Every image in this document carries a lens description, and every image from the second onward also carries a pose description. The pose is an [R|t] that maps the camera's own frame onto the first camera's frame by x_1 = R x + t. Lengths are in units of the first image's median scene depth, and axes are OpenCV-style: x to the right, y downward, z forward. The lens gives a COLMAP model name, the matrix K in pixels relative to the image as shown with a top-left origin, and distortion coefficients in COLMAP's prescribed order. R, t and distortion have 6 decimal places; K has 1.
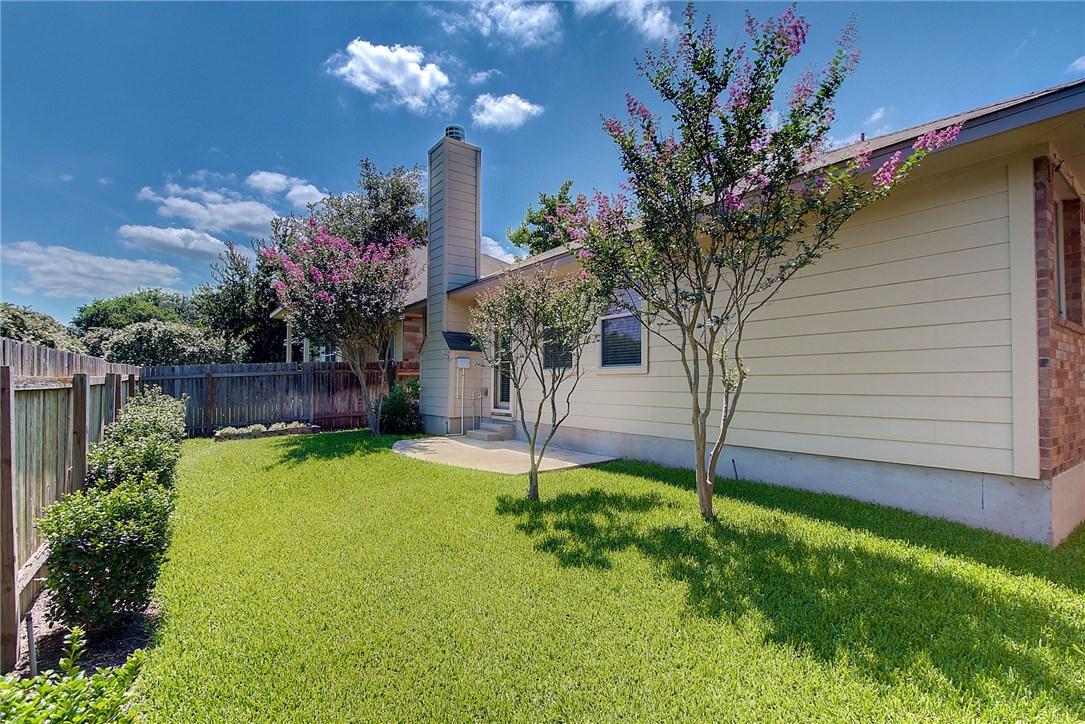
lens RADIAL K [[500.5, 0, 542.5], [0, 500.5, 362.0], [0, 0, 1]] dist [0.000844, 0.000228]
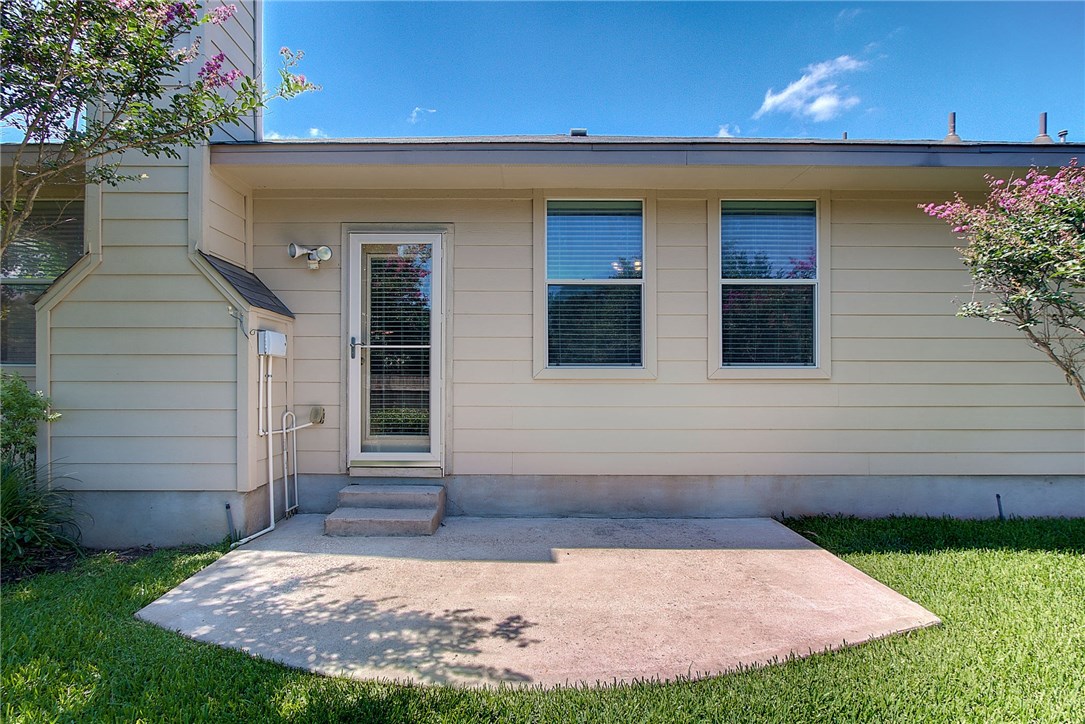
lens RADIAL K [[500.5, 0, 542.5], [0, 500.5, 362.0], [0, 0, 1]] dist [0.000844, 0.000228]
pose [[0.576148, 0.036408, 0.816534, -0.432541], [-0.036108, 0.999166, -0.019073, 0.022396], [-0.816547, -0.018495, 0.576983, 0.757322]]
